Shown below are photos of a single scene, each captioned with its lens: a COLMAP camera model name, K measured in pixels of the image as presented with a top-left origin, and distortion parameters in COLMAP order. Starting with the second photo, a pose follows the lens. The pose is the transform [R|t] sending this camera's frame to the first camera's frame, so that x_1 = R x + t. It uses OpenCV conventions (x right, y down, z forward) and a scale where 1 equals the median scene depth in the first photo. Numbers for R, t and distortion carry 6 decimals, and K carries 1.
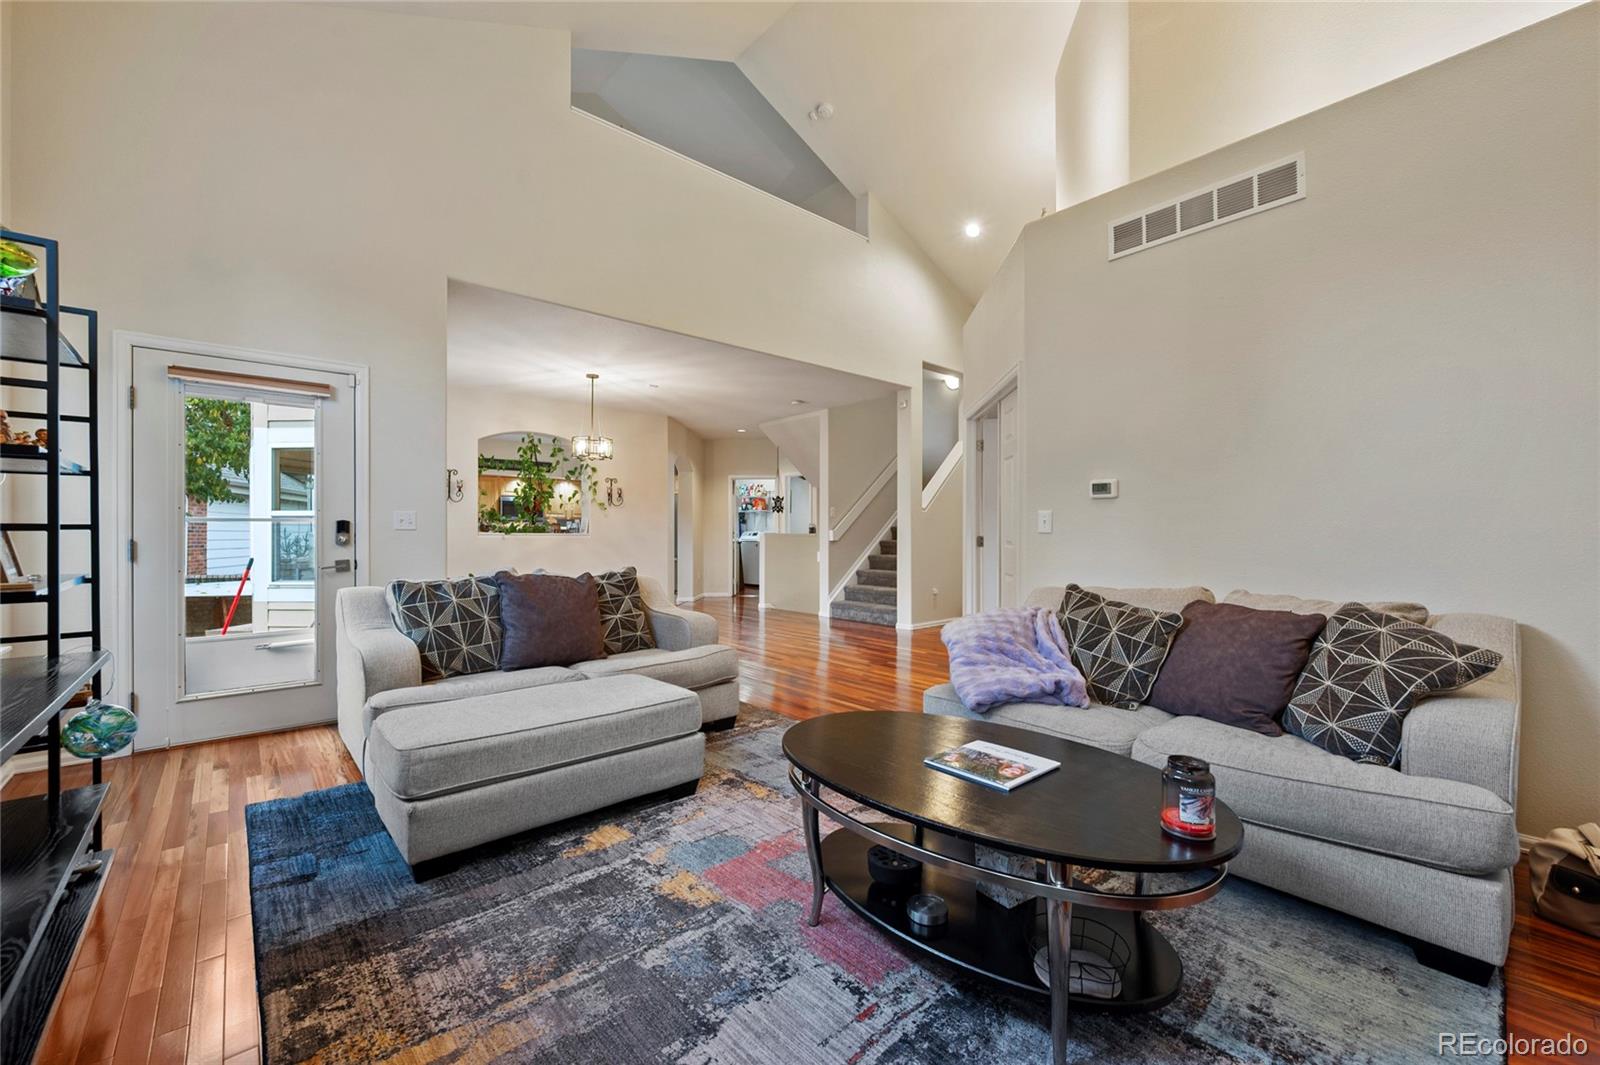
lens RADIAL K [[639.6, 0, 802.2], [0, 639.6, 528.8], [0, 0, 1]] dist [0.000508, 0.000040]
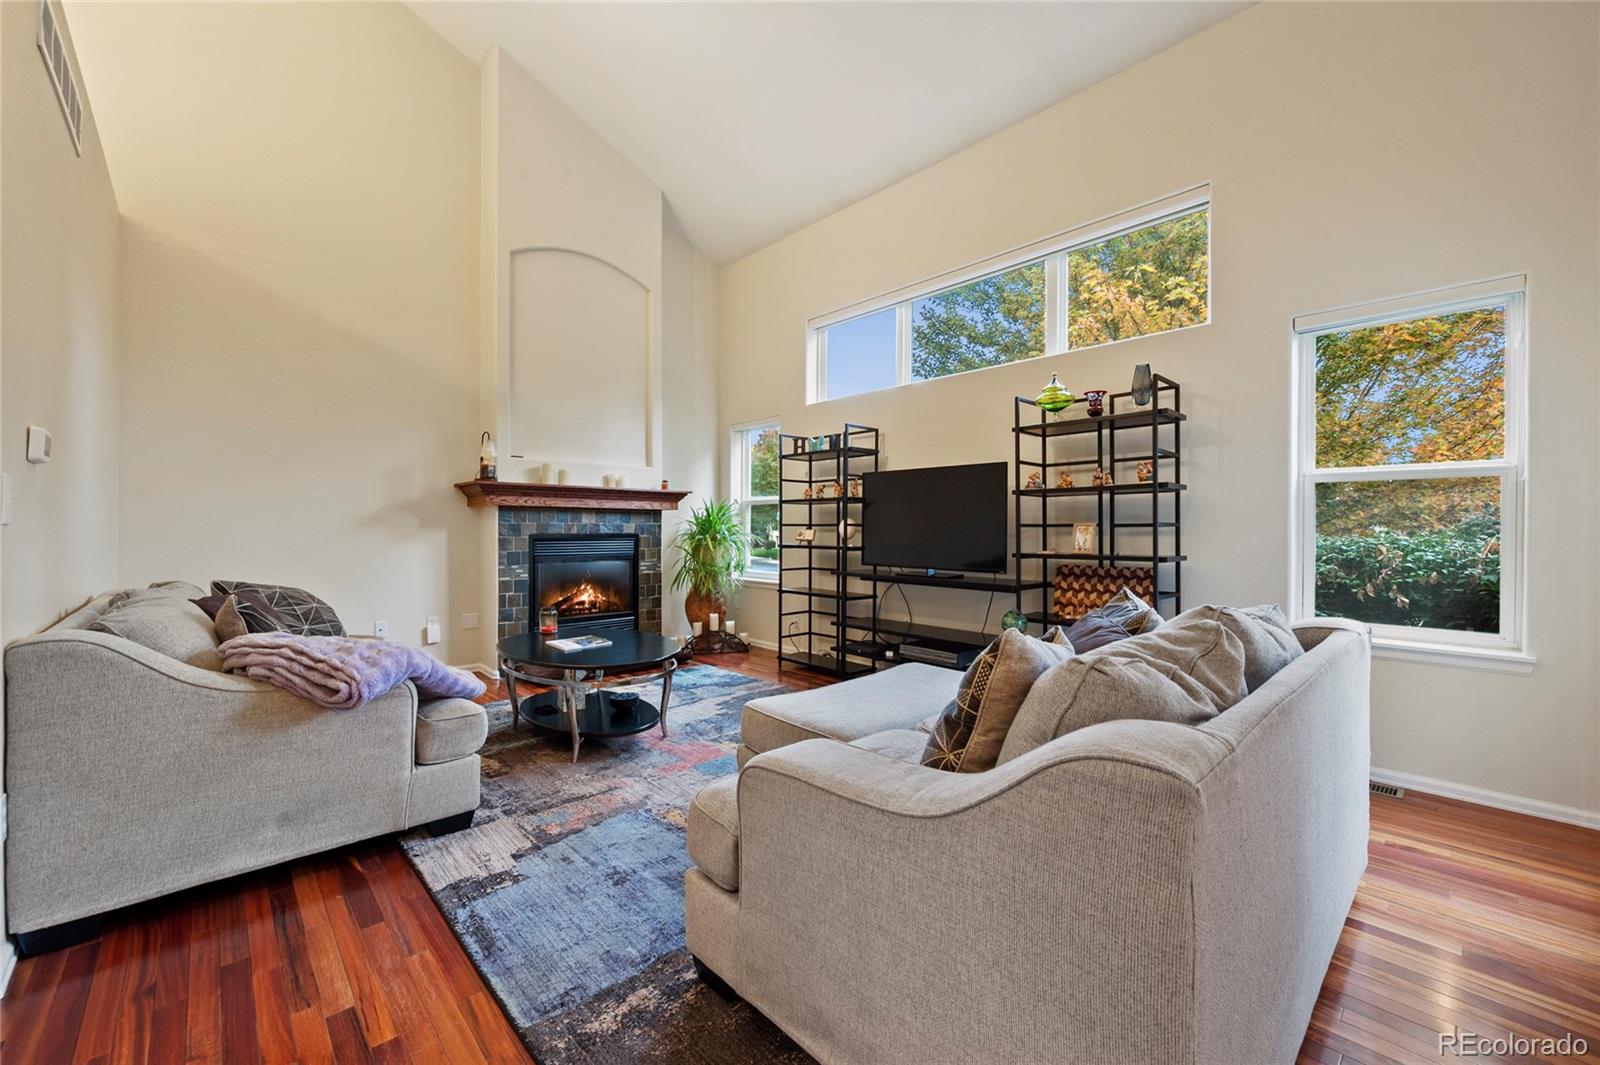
lens RADIAL K [[644.0, 0, 801.4], [0, 644.0, 524.9], [0, 0, 1]] dist [0.000388, 0.003360]
pose [[-0.999764, -0.002322, -0.021596, -0.185725], [-0.002055, 0.999921, -0.012375, 0.012461], [0.021624, -0.012327, -0.999690, 1.601836]]
